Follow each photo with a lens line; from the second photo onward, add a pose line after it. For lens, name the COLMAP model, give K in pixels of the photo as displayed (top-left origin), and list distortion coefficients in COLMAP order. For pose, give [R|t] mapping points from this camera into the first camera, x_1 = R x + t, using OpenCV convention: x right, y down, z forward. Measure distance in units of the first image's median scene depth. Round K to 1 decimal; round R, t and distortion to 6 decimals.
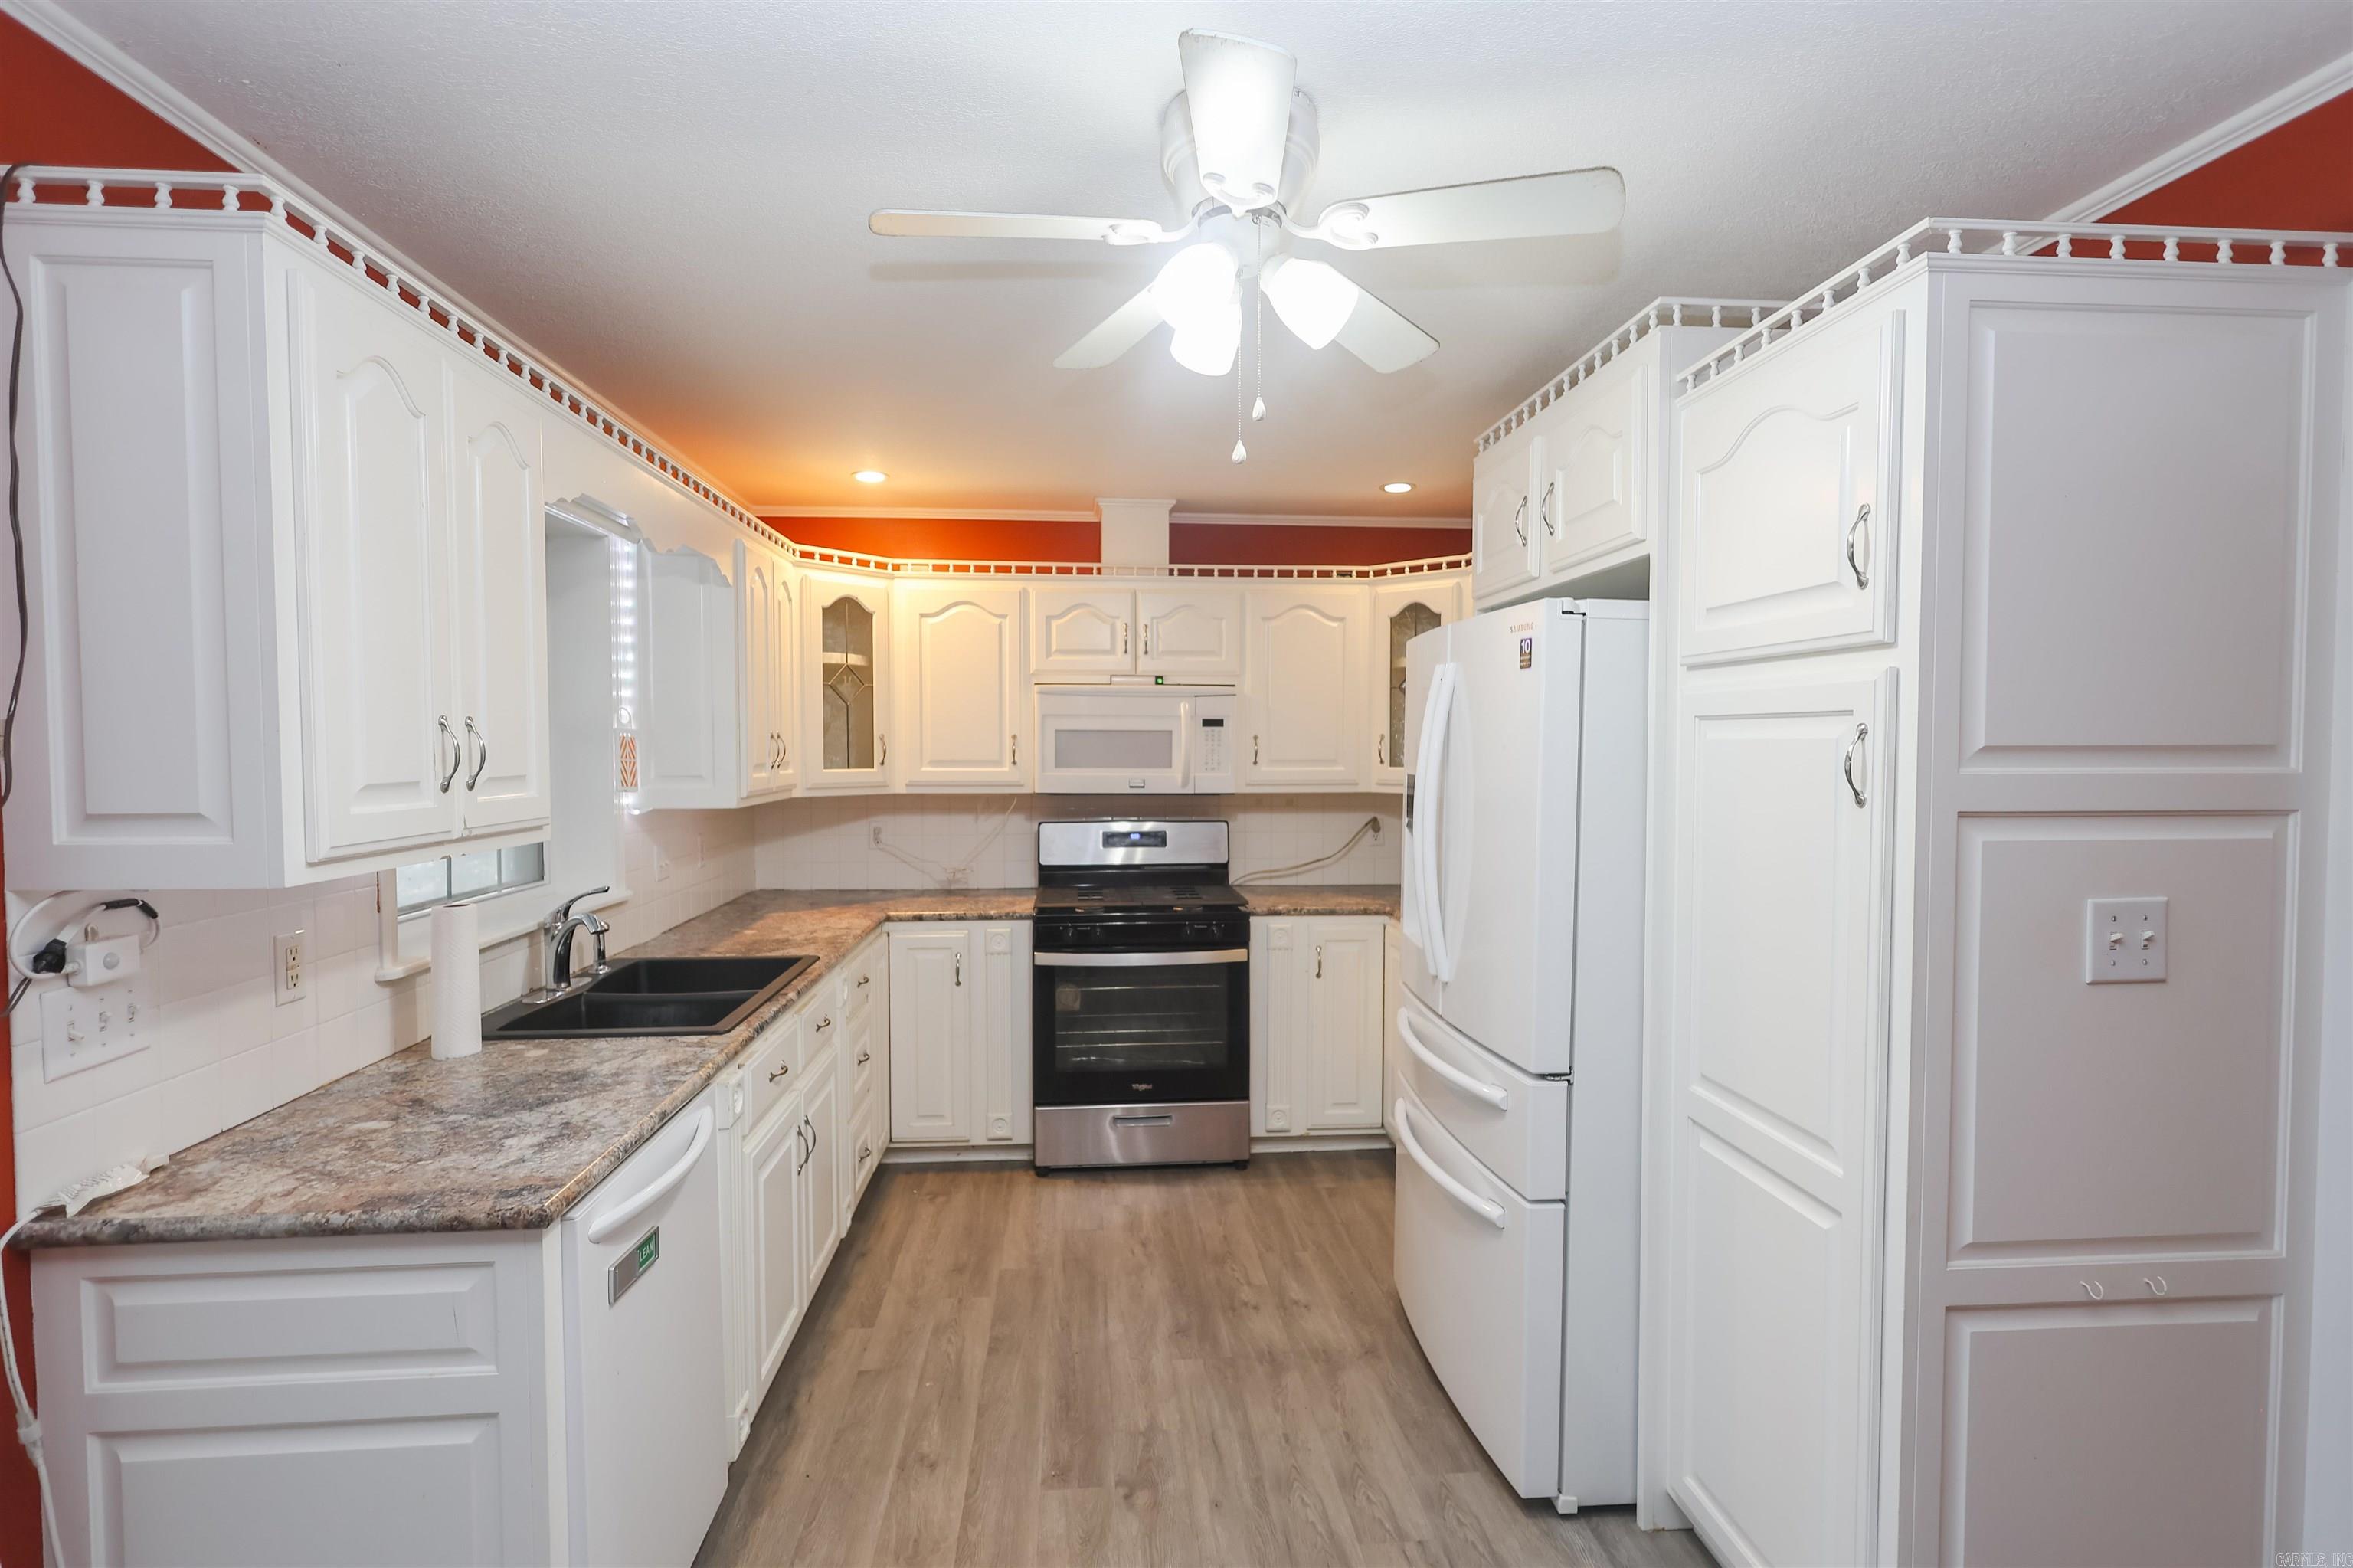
lens RADIAL K [[1087.1, 0, 1170.5], [0, 1087.1, 783.7], [0, 0, 1]] dist [-0.003579, 0.001650]
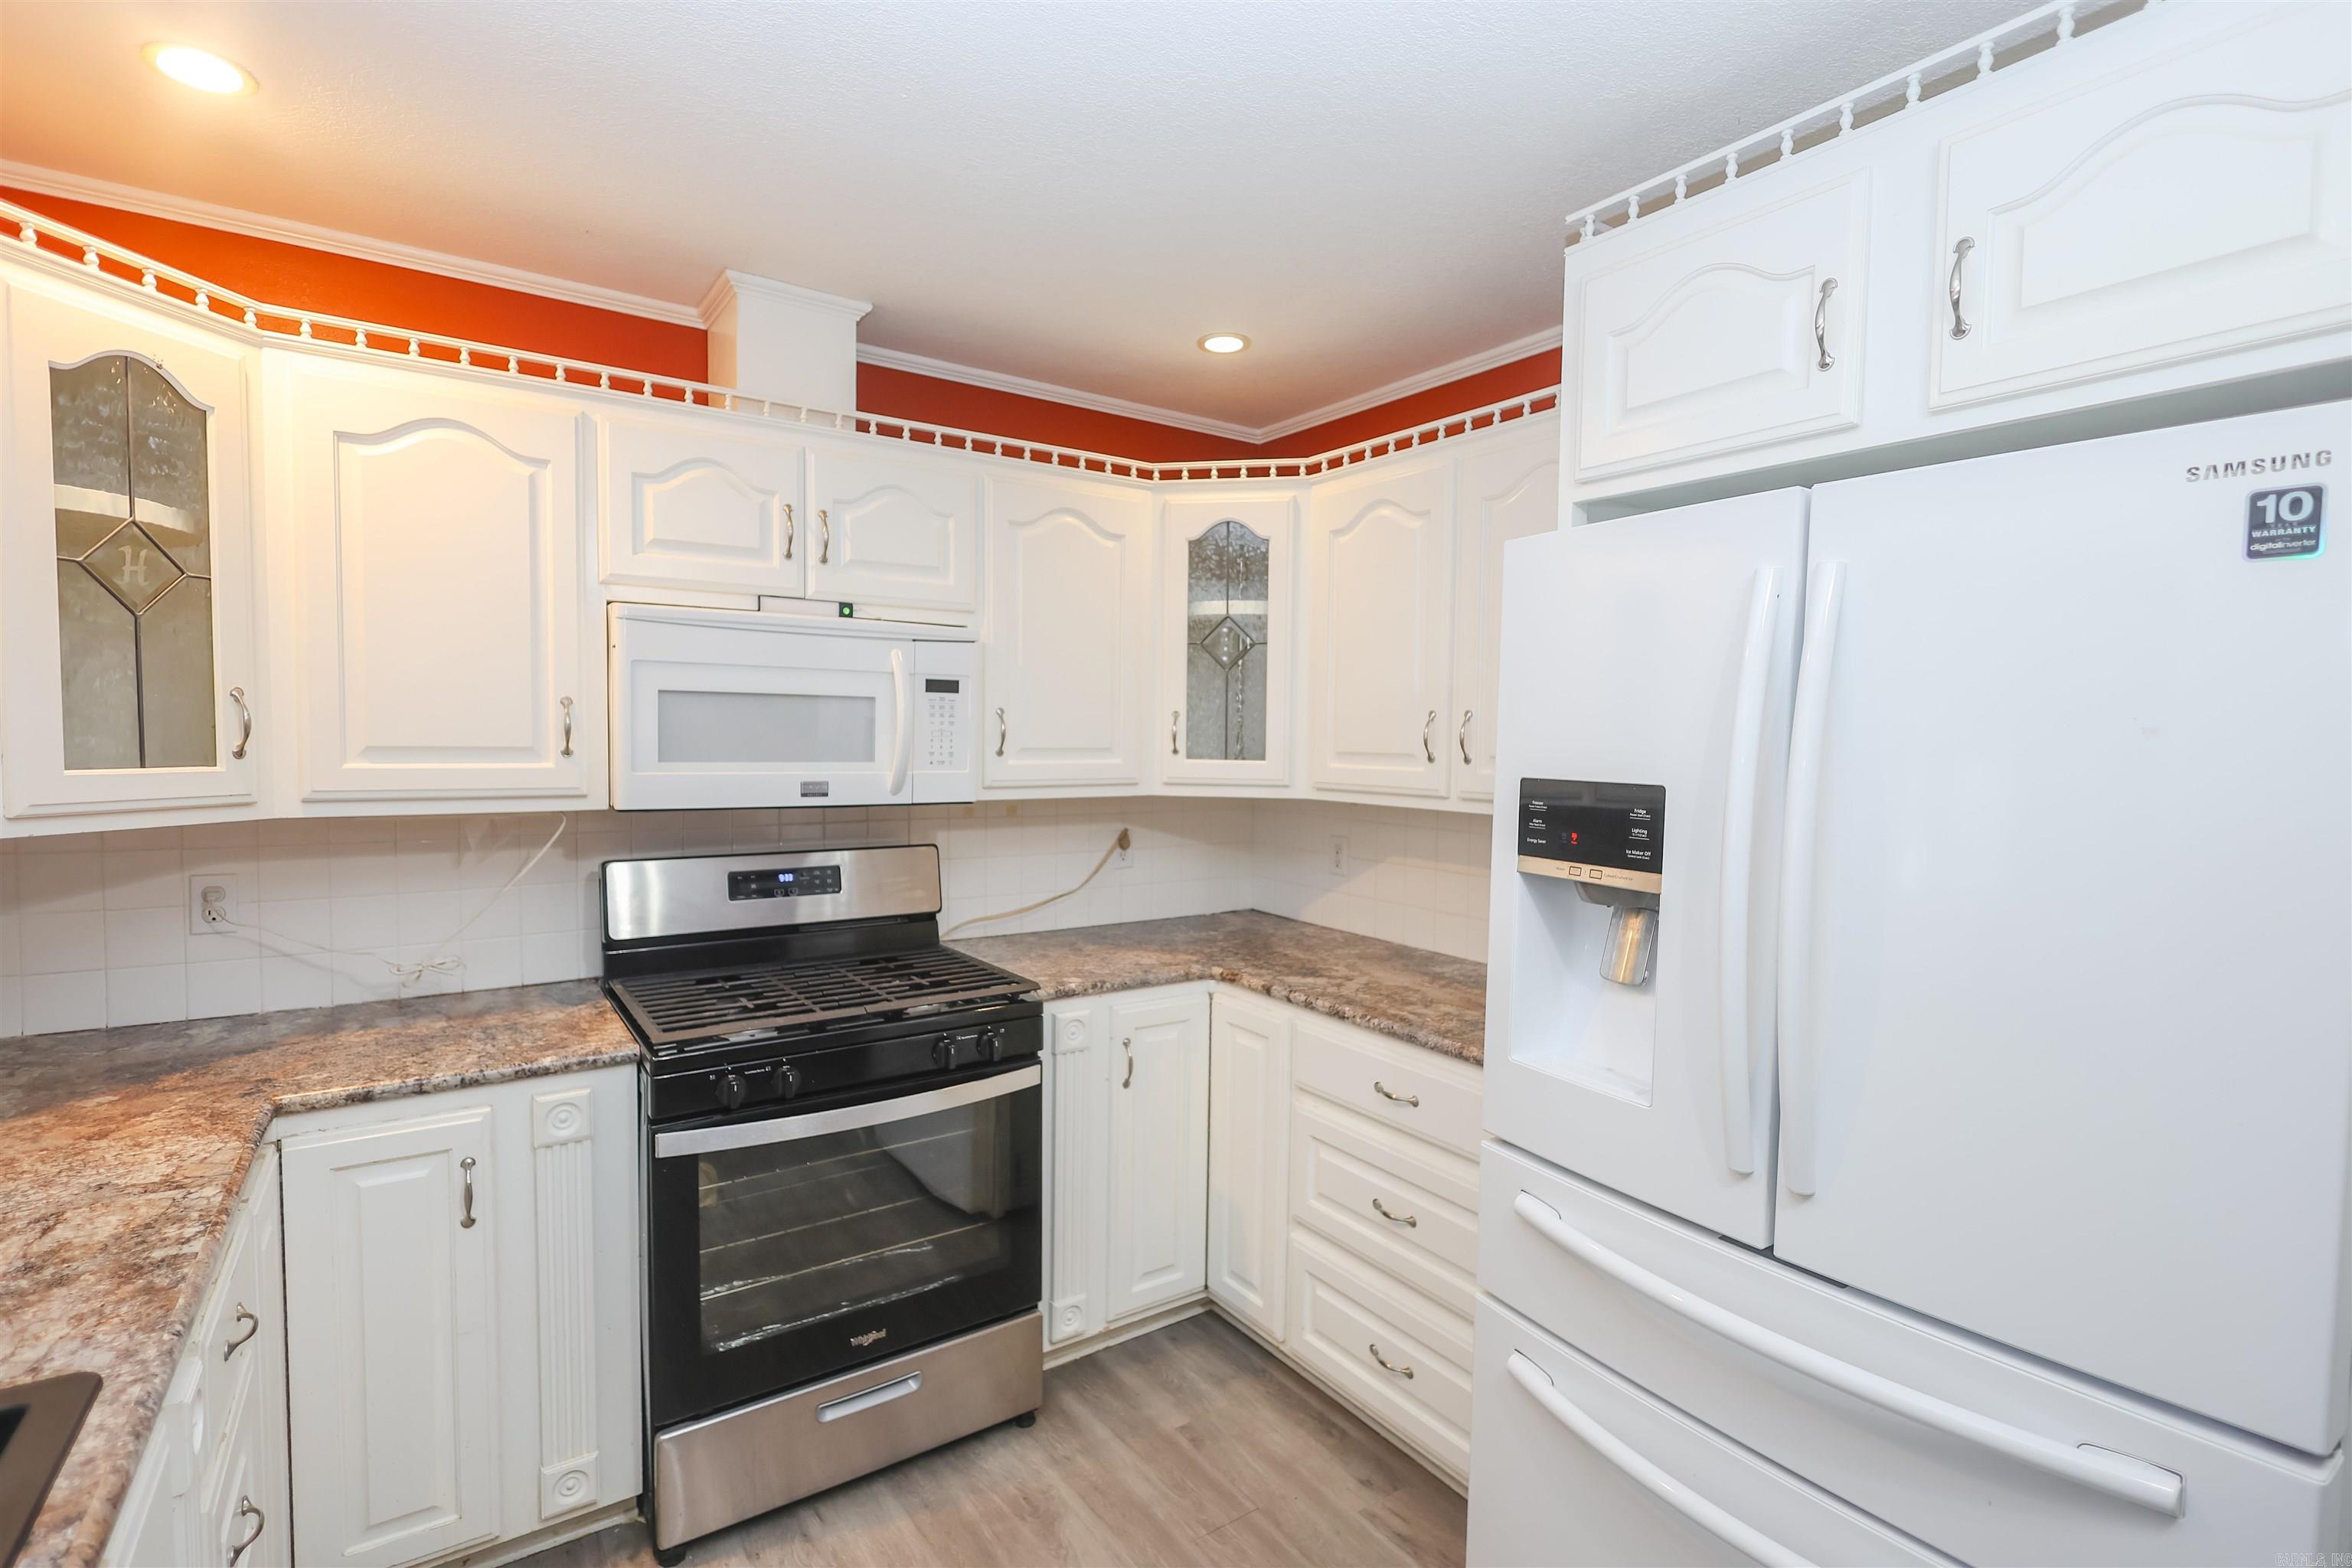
lens RADIAL K [[1086.6, 0, 1176.6], [0, 1086.6, 785.7], [0, 0, 1]] dist [-0.003579, 0.001650]
pose [[0.869620, -0.014437, 0.493510, -0.146717], [0.005669, 0.999798, 0.019258, -0.011673], [-0.493689, -0.013950, 0.869527, 0.411073]]
